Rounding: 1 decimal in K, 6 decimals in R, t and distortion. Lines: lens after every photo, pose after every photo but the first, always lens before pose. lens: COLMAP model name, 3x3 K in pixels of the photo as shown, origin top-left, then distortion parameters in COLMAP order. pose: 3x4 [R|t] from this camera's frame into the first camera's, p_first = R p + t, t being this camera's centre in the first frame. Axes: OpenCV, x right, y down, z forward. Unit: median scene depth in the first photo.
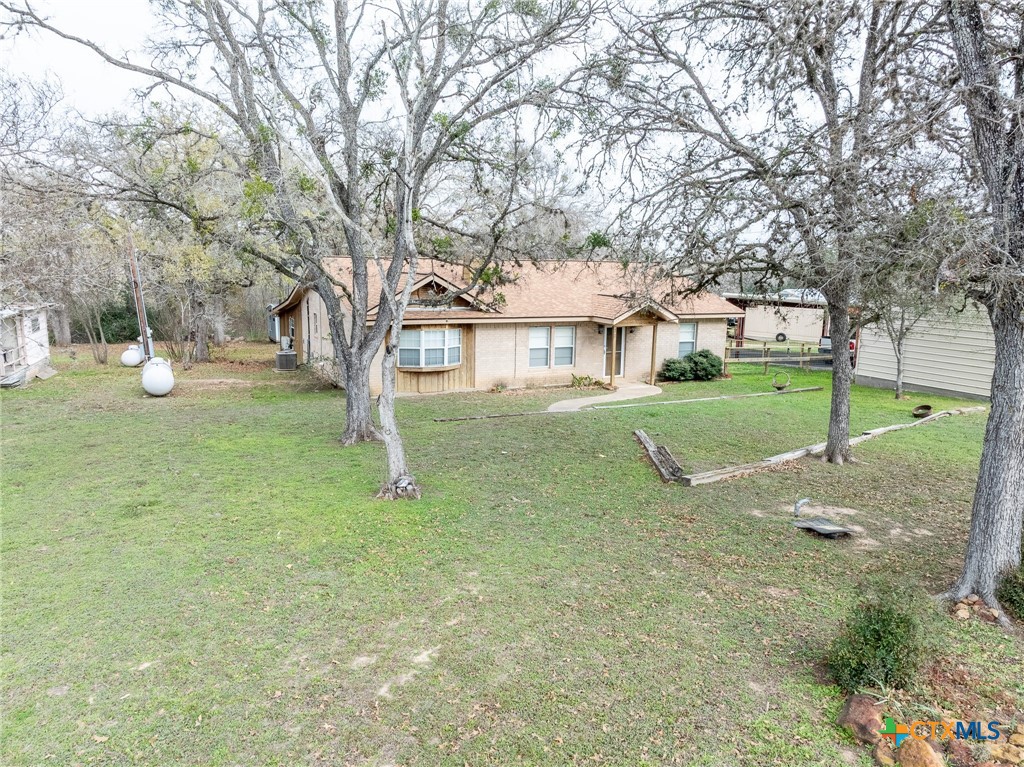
lens RADIAL K [[708.7, 0, 512.0], [0, 708.7, 383.5], [0, 0, 1]] dist [-0.021929, 0.007139]
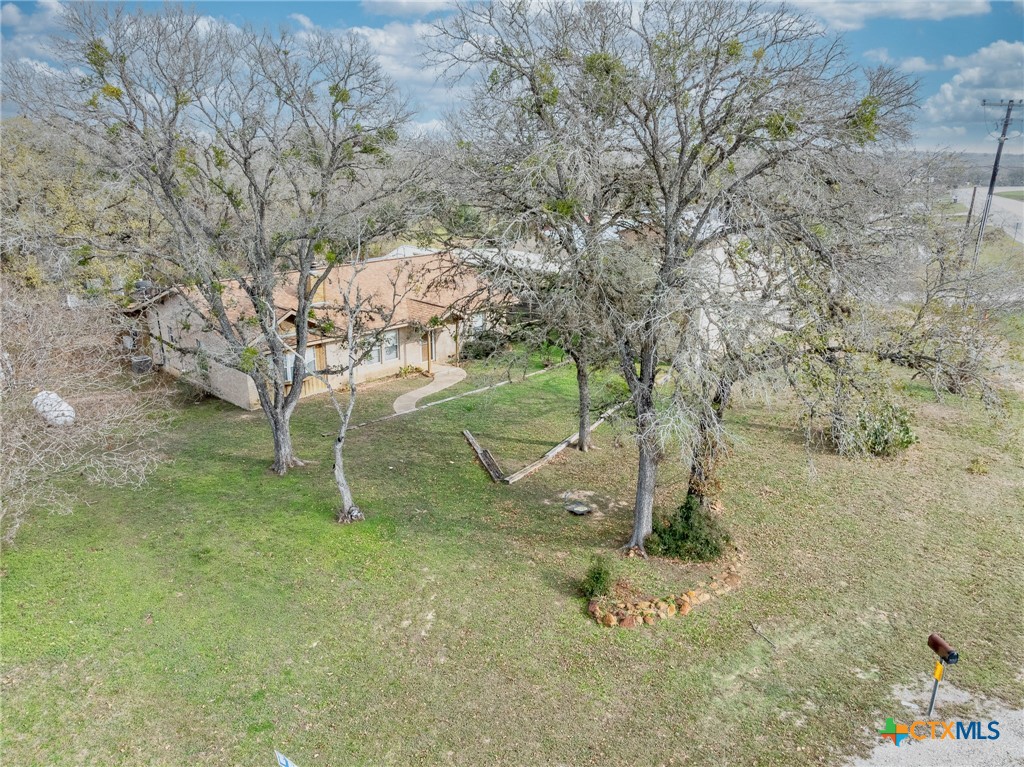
lens RADIAL K [[708.7, 0, 512.0], [0, 708.7, 383.5], [0, 0, 1]] dist [-0.021929, 0.007139]
pose [[0.945455, -0.099382, 0.310223, -0.323507], [0.048814, 0.984796, 0.166717, -0.482696], [-0.322075, -0.142480, 0.935931, -0.764555]]
